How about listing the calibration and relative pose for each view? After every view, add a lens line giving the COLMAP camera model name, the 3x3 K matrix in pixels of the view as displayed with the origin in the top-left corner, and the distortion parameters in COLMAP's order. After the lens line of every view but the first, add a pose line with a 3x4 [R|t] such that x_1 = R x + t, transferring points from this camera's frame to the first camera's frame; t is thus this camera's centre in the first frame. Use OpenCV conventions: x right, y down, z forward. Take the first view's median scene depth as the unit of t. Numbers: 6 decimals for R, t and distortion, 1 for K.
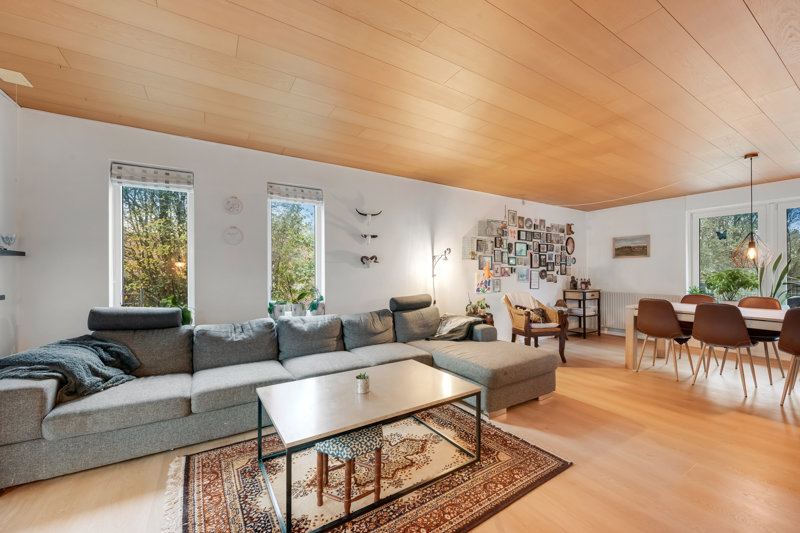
lens RADIAL K [[315.9, 0, 406.5], [0, 315.9, 270.1], [0, 0, 1]] dist [-0.007271, 0.001191]
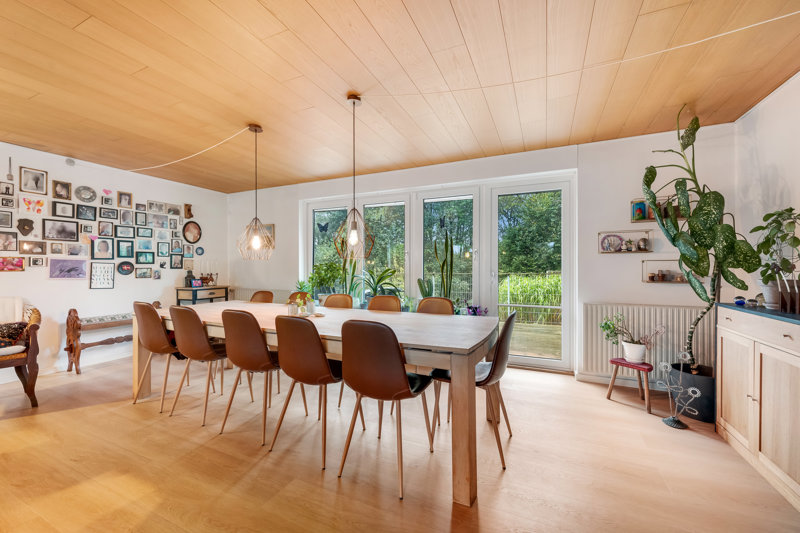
lens RADIAL K [[315.9, 0, 399.0], [0, 315.9, 265.8], [0, 0, 1]] dist [-0.007271, 0.001191]
pose [[0.832421, 0.002876, 0.554136, 0.759914], [-0.005568, 0.999979, 0.003175, 0.003322], [-0.554115, -0.005728, 0.832420, 0.068165]]
